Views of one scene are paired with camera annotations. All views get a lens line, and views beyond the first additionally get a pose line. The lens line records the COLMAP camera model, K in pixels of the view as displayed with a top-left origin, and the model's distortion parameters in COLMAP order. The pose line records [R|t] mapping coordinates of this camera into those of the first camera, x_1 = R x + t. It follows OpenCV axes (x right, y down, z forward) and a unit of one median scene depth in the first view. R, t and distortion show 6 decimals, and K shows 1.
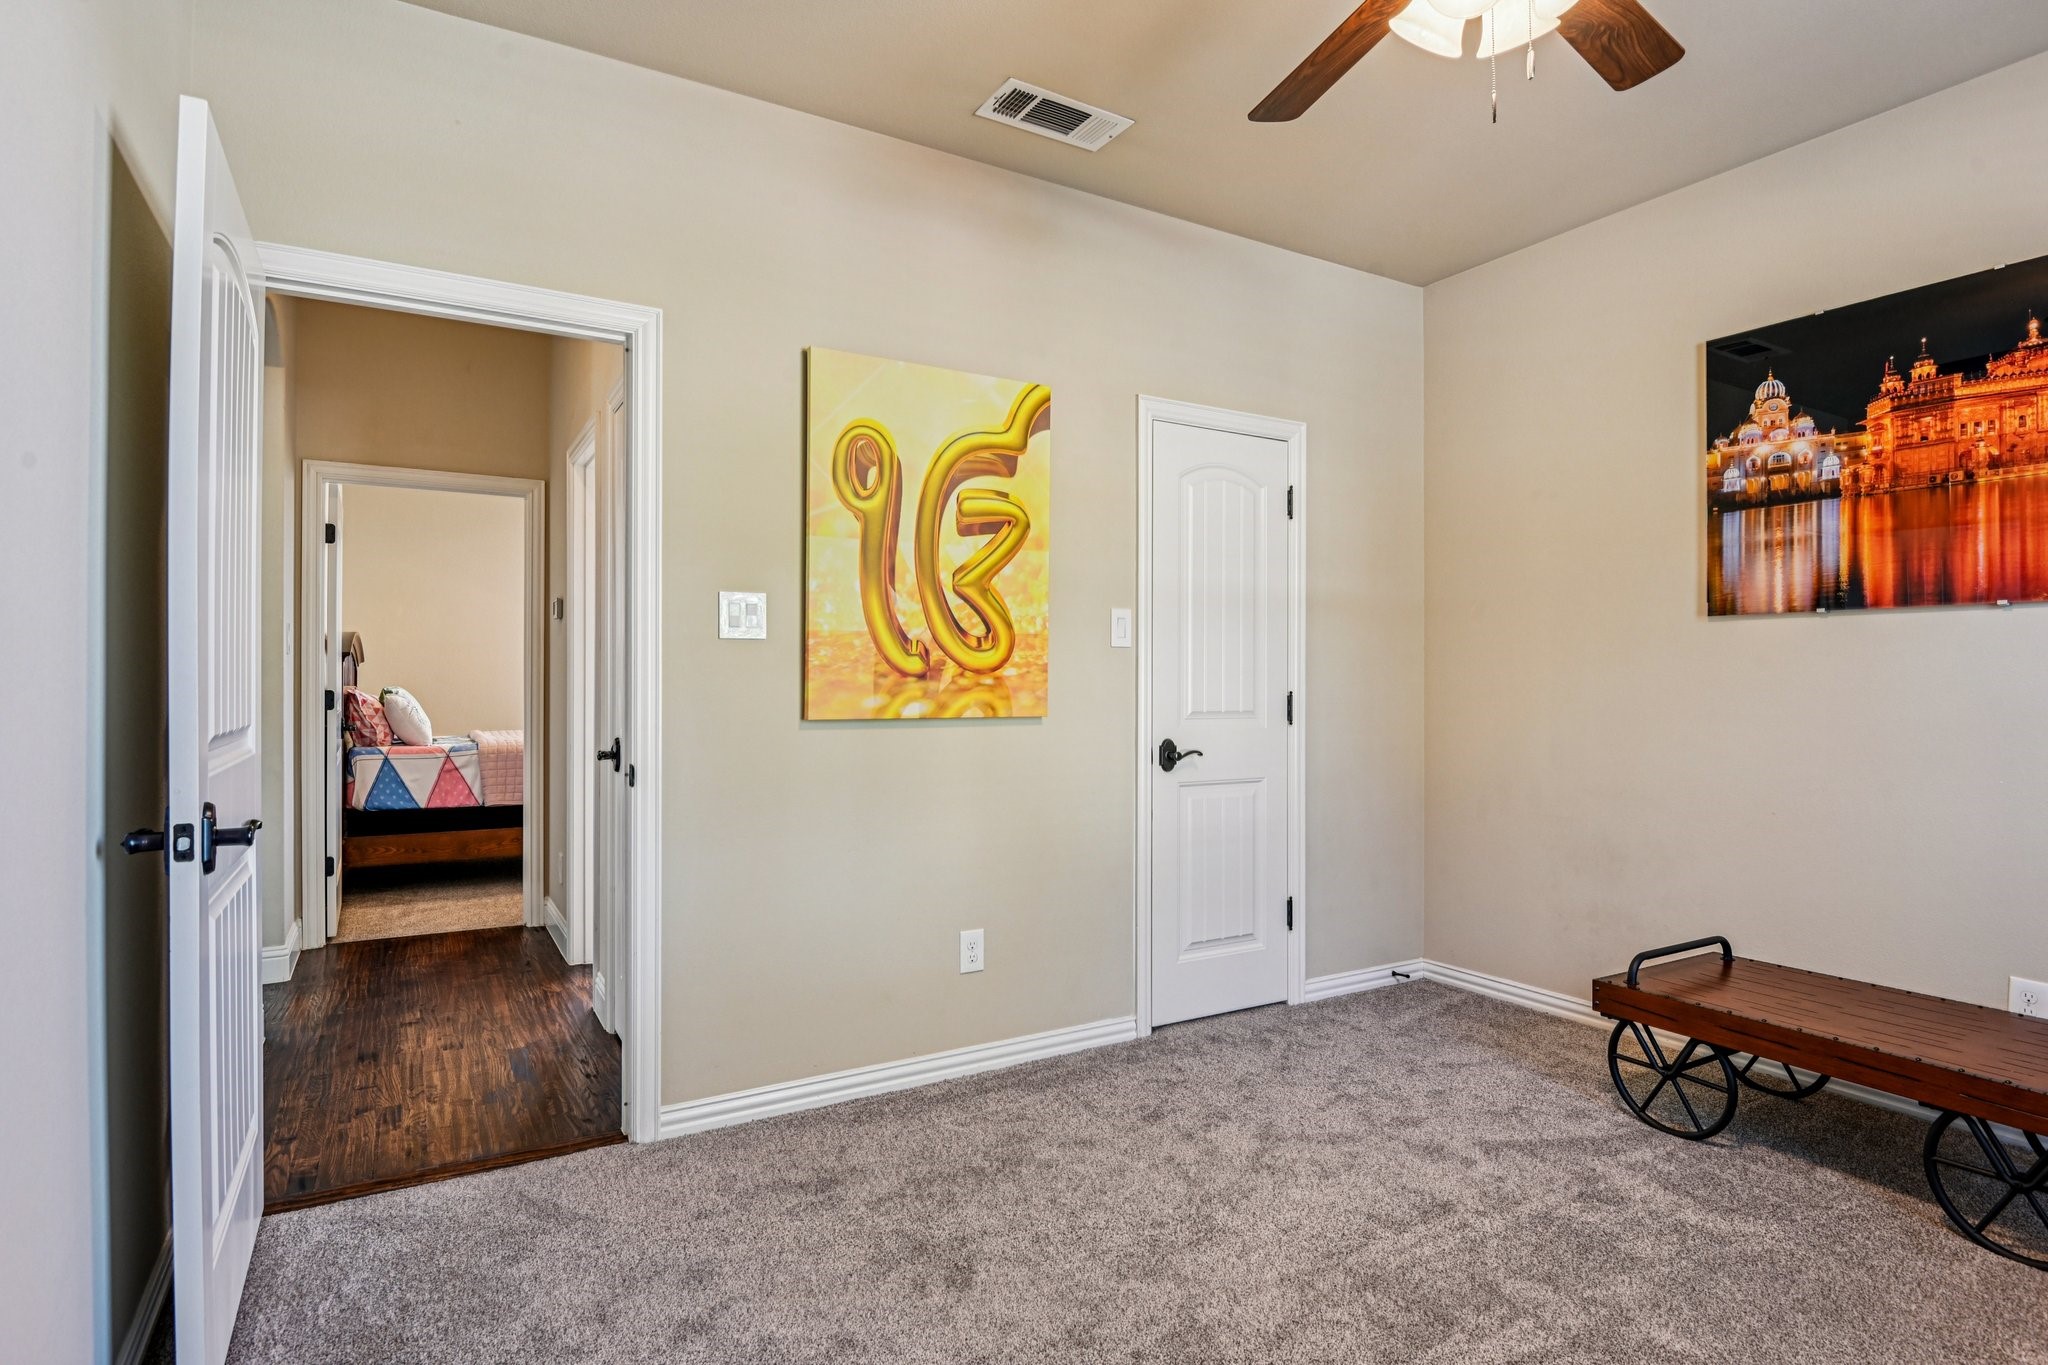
lens RADIAL K [[1062.1, 0, 1042.0], [0, 1062.1, 668.0], [0, 0, 1]] dist [-0.014996, -0.006855]
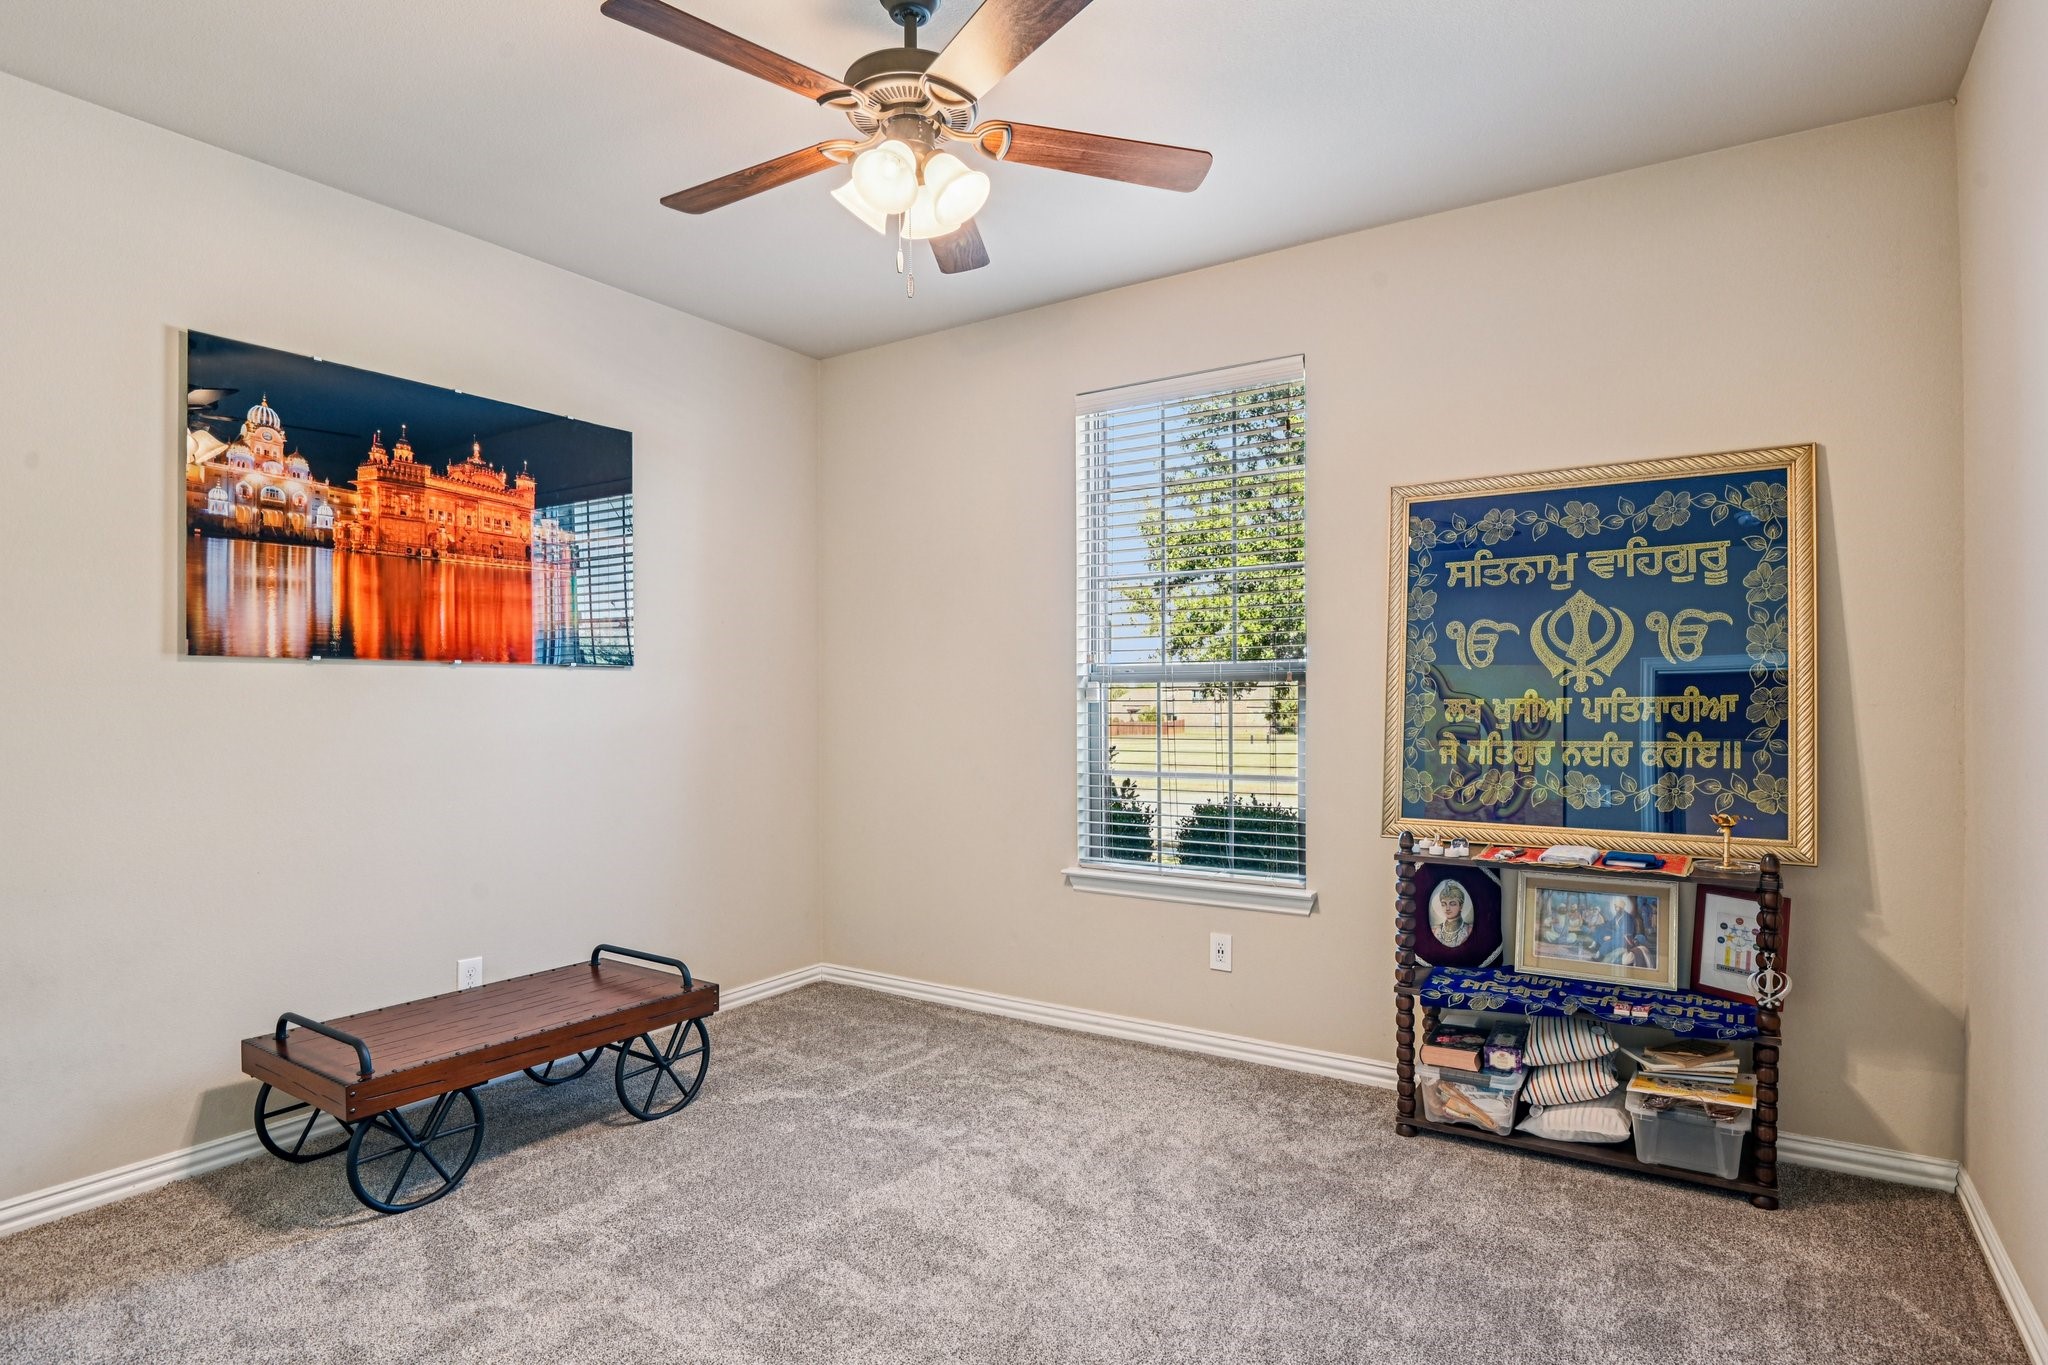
lens RADIAL K [[1065.1, 0, 1011.6], [0, 1065.1, 710.3], [0, 0, 1]] dist [-0.022035, -0.002483]
pose [[-0.413483, -0.003835, 0.910504, -0.454858], [-0.000695, 0.999992, 0.003897, -0.009955], [-0.910511, 0.000978, -0.413483, 0.838127]]
